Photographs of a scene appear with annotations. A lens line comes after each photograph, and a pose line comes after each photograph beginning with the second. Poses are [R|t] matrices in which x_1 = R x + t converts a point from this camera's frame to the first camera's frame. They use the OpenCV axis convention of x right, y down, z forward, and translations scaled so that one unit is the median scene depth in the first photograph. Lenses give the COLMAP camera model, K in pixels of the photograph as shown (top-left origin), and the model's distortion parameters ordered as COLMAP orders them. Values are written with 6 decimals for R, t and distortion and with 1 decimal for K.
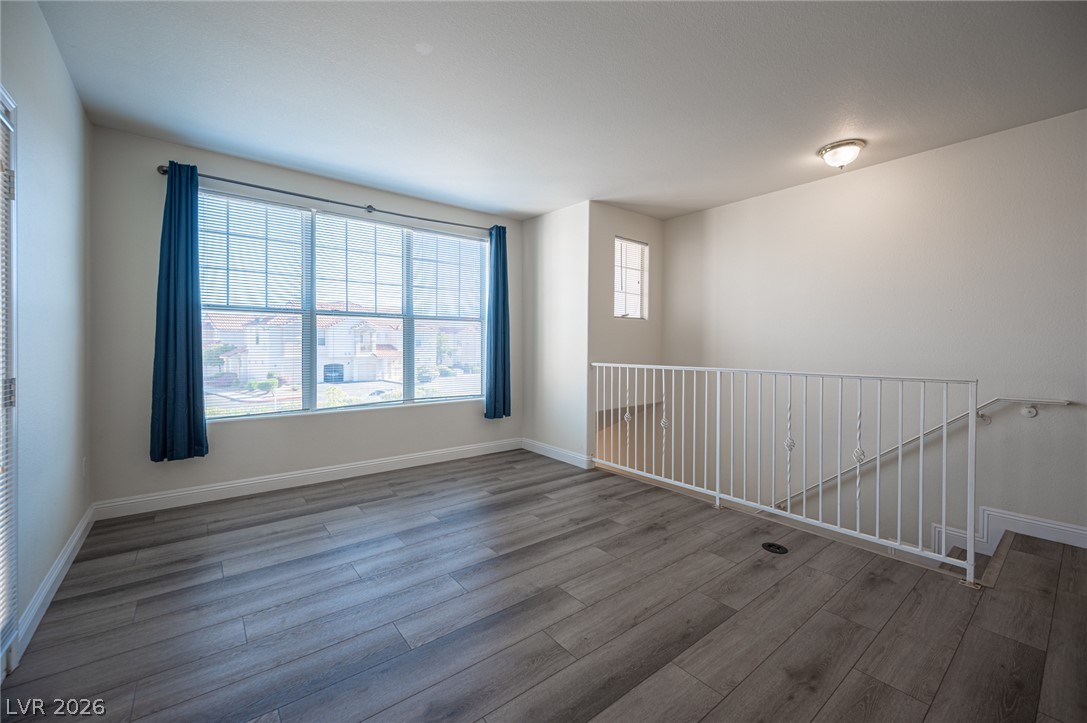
lens RADIAL K [[434.4, 0, 543.5], [0, 434.4, 361.5], [0, 0, 1]] dist [-0.002655, -0.000097]
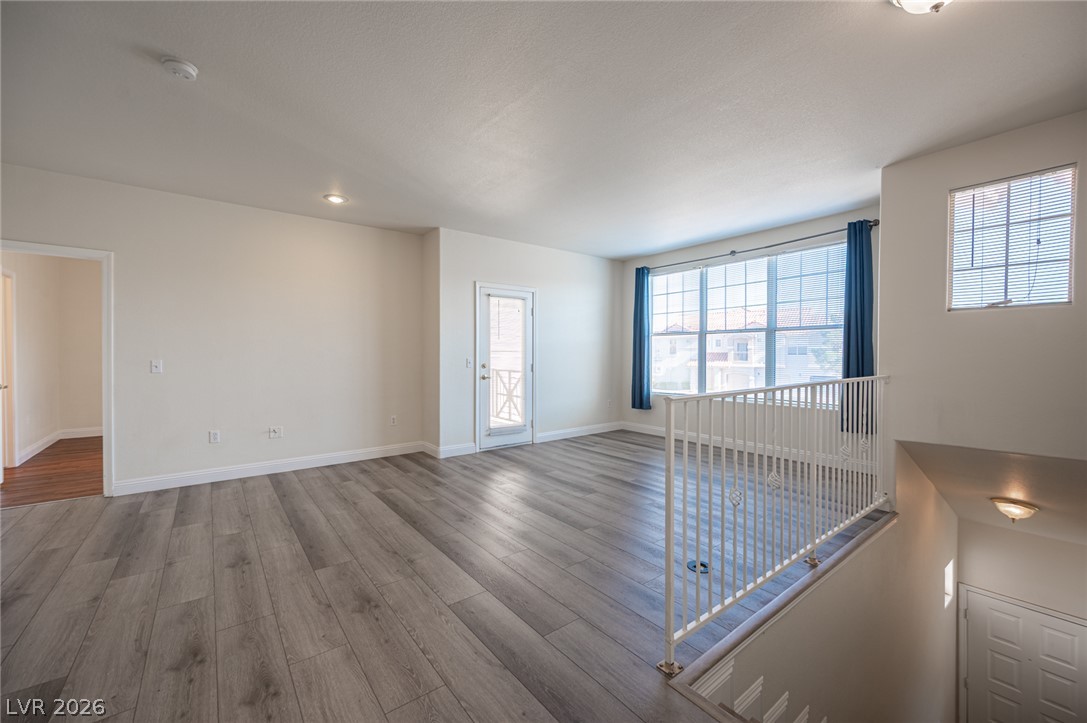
lens RADIAL K [[421.5, 0, 539.6], [0, 421.5, 359.6], [0, 0, 1]] dist [-0.001232, -0.000207]
pose [[-0.000247, 0.009802, -0.999952, 0.946665], [-0.032128, 0.999436, 0.009805, -0.013117], [0.999484, 0.032129, 0.000068, 0.415437]]
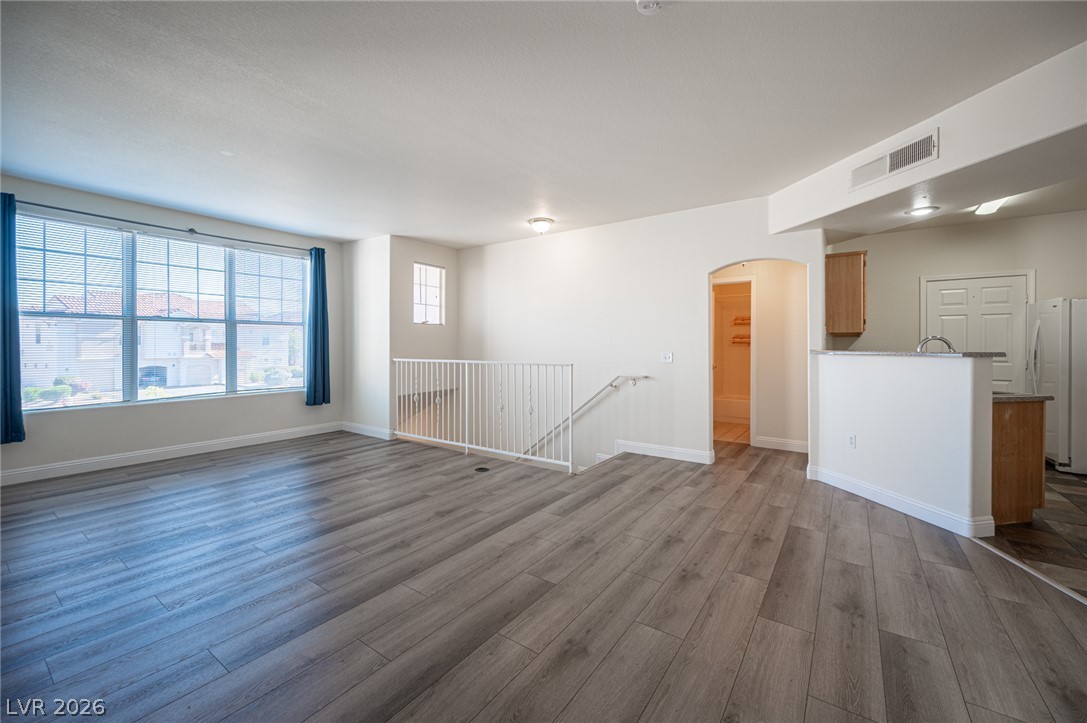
lens RADIAL K [[434.4, 0, 541.4], [0, 434.4, 350.8], [0, 0, 1]] dist [-0.001135, 0.000083]
pose [[0.960853, -0.008293, 0.276935, 0.195438], [0.013668, 0.999754, -0.017486, 0.009966], [-0.276721, 0.020587, 0.960730, -0.417426]]
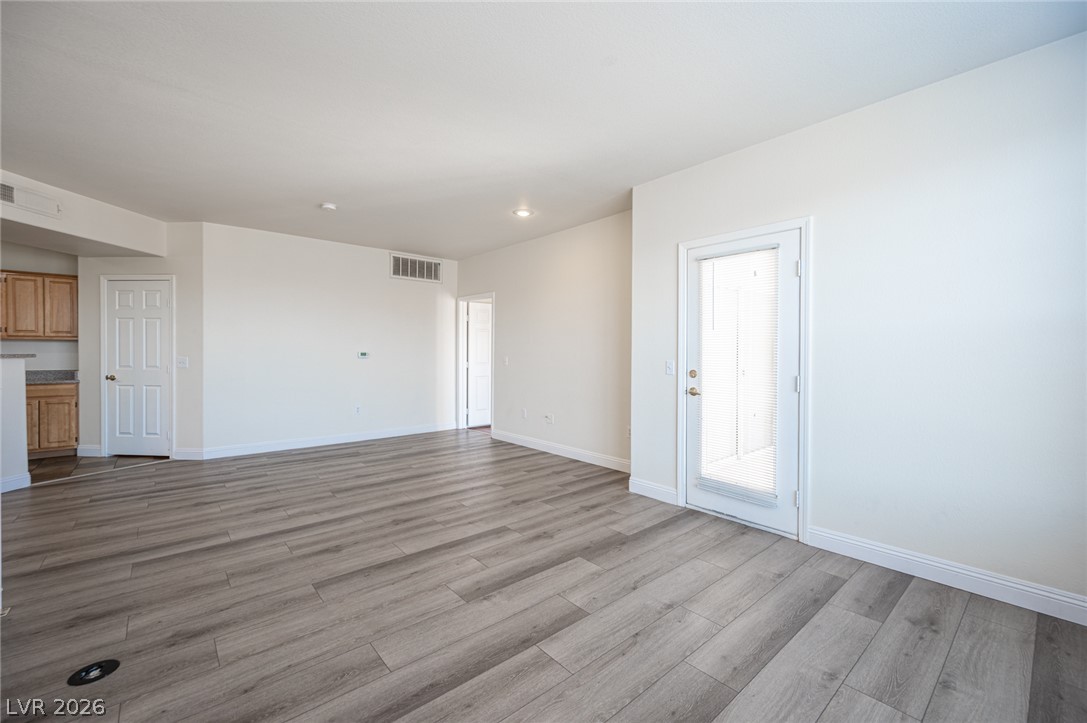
lens RADIAL K [[445.1, 0, 570.3], [0, 445.1, 361.7], [0, 0, 1]] dist [-0.005887, 0.000024]
pose [[-0.995424, -0.010981, -0.094919, -0.053096], [-0.015777, 0.998628, 0.049931, -0.037300], [0.094240, 0.051200, -0.994232, 1.087949]]
